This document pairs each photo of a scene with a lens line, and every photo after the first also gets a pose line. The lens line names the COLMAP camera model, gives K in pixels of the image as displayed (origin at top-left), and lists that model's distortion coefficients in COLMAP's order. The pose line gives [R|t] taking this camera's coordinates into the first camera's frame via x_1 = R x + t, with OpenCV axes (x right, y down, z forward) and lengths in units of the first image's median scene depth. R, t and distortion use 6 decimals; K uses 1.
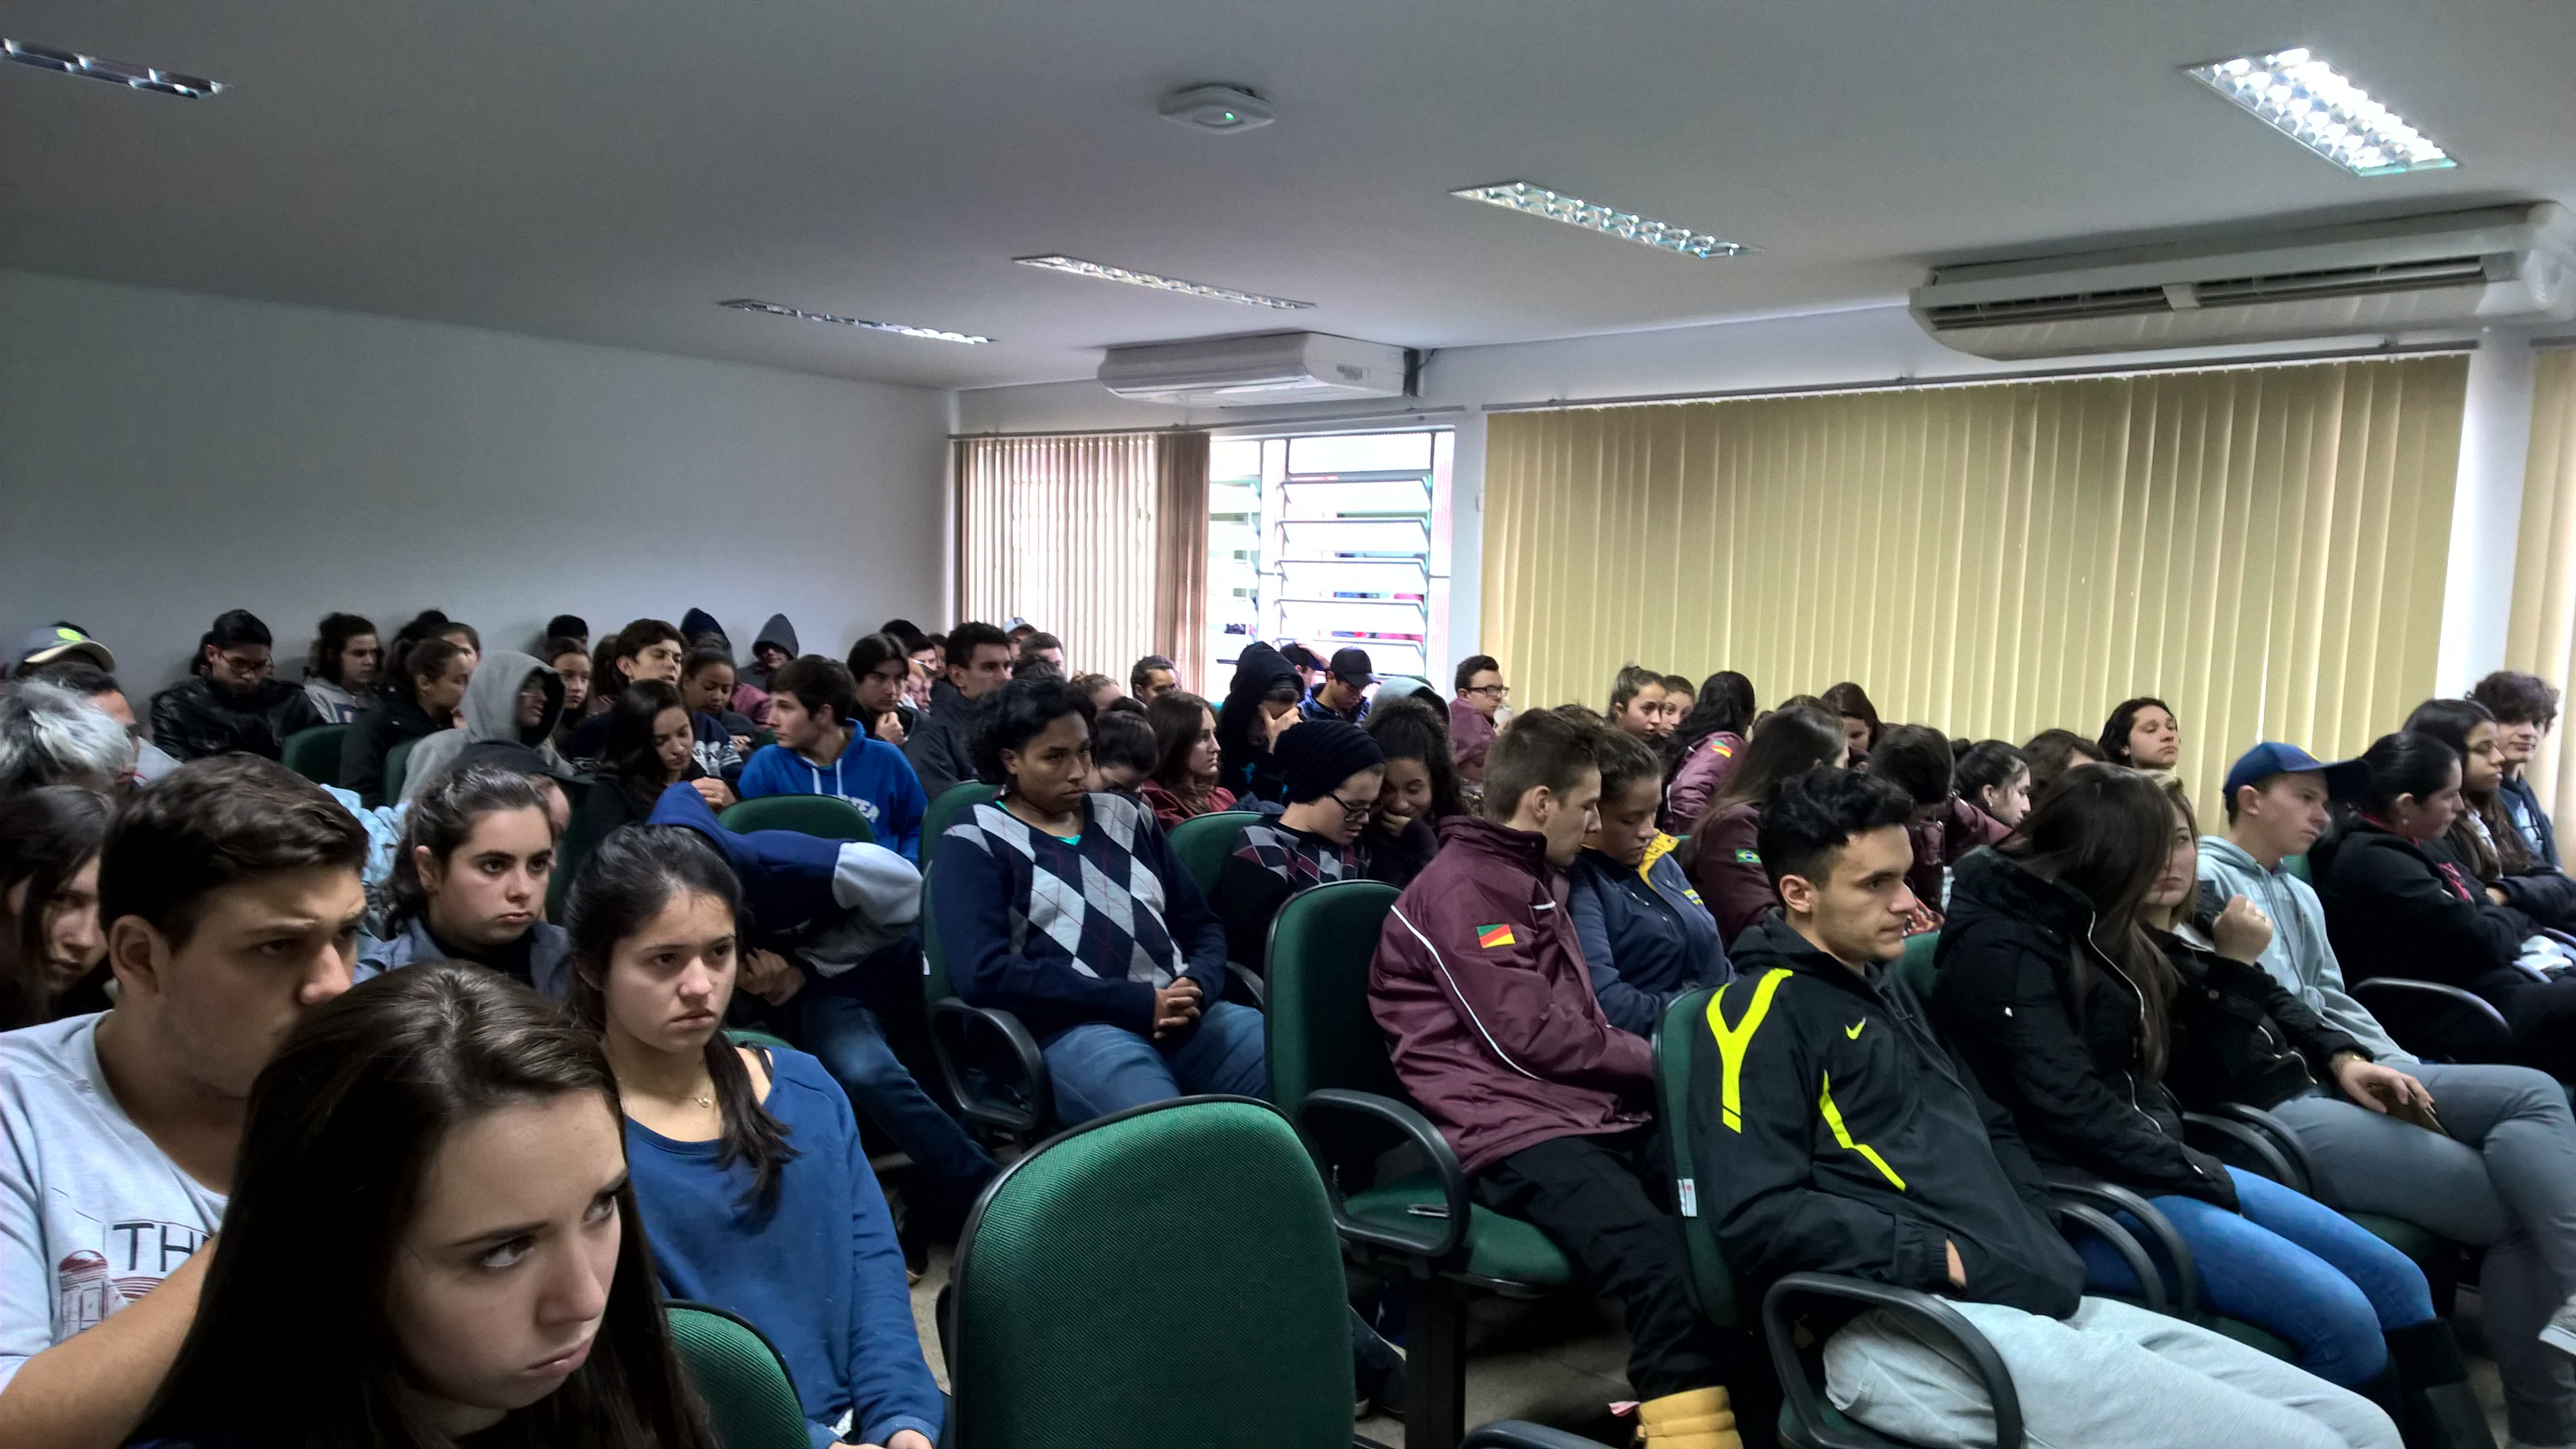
lens RADIAL K [[1740.1, 0, 1327.2], [0, 1740.1, 749.6], [0, 0, 1]] dist [0.000500, -0.020804]
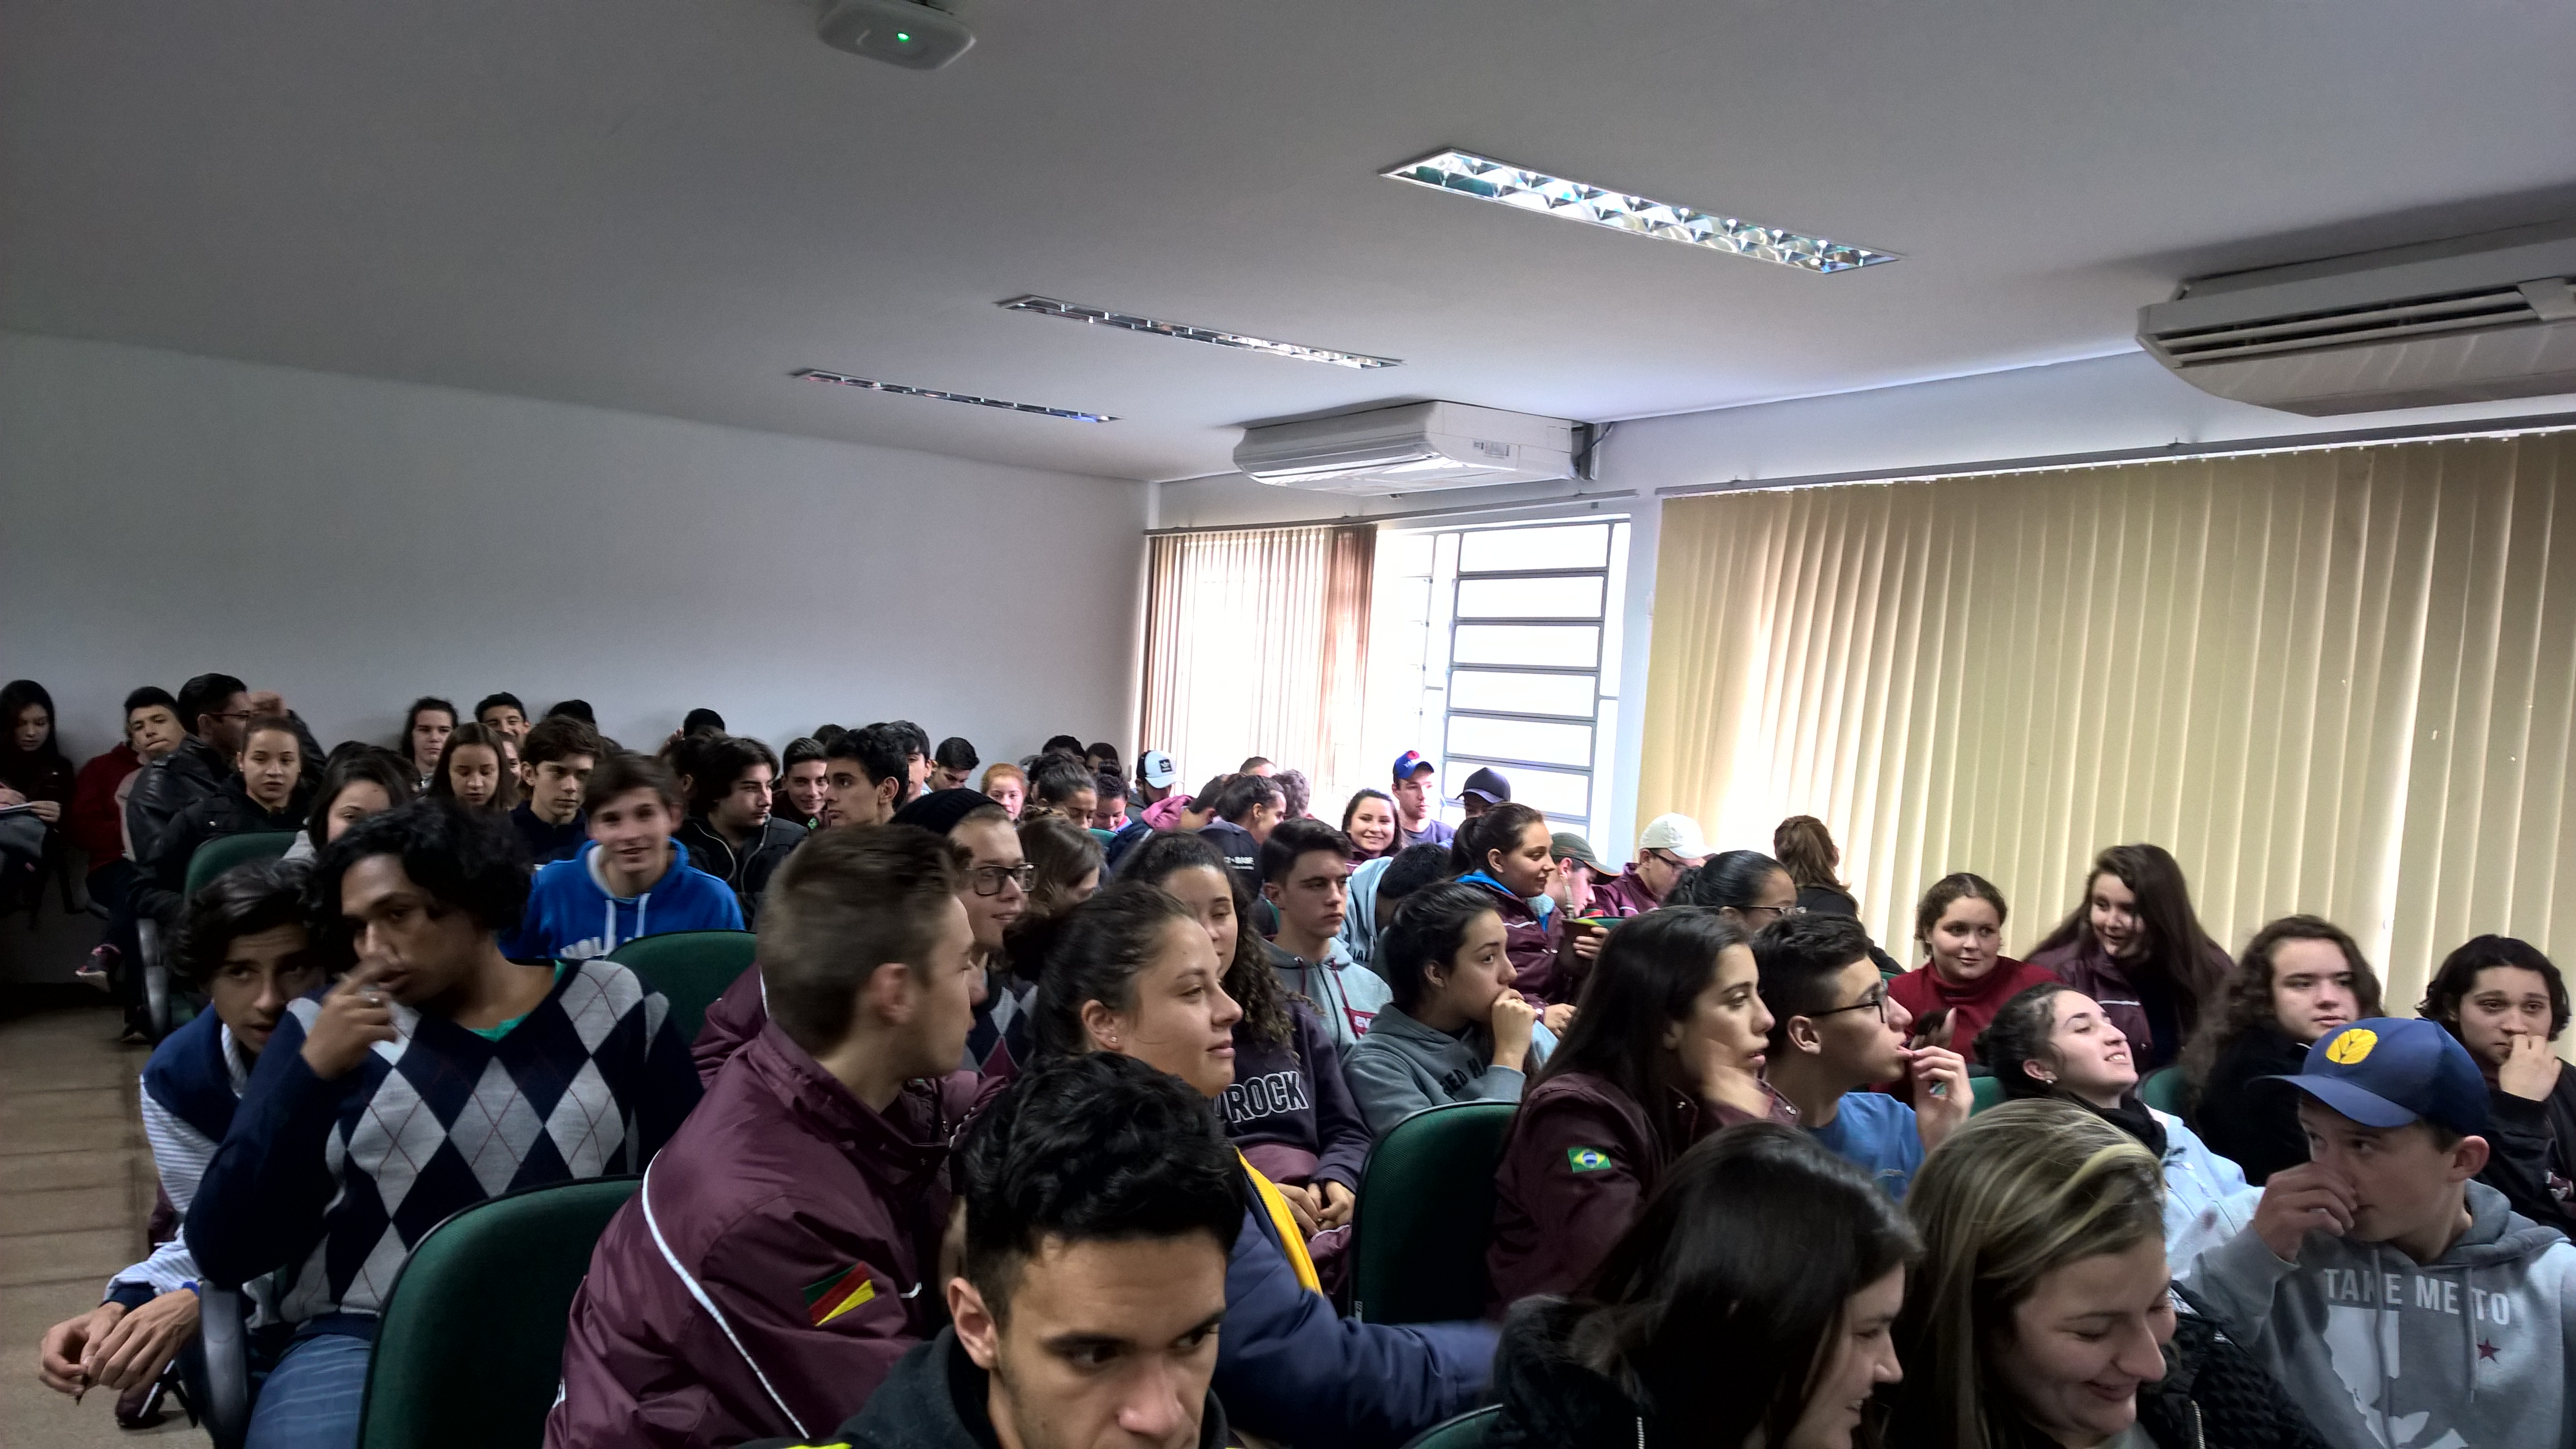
lens RADIAL K [[1740.1, 0, 1252.5], [0, 1740.1, 832.2], [0, 0, 1]] dist [0.000500, -0.020804]
pose [[0.955849, 0.057435, -0.288192, 0.248296], [-0.062295, 0.998028, -0.007712, -0.032037], [0.287181, 0.025324, 0.957542, 0.279811]]
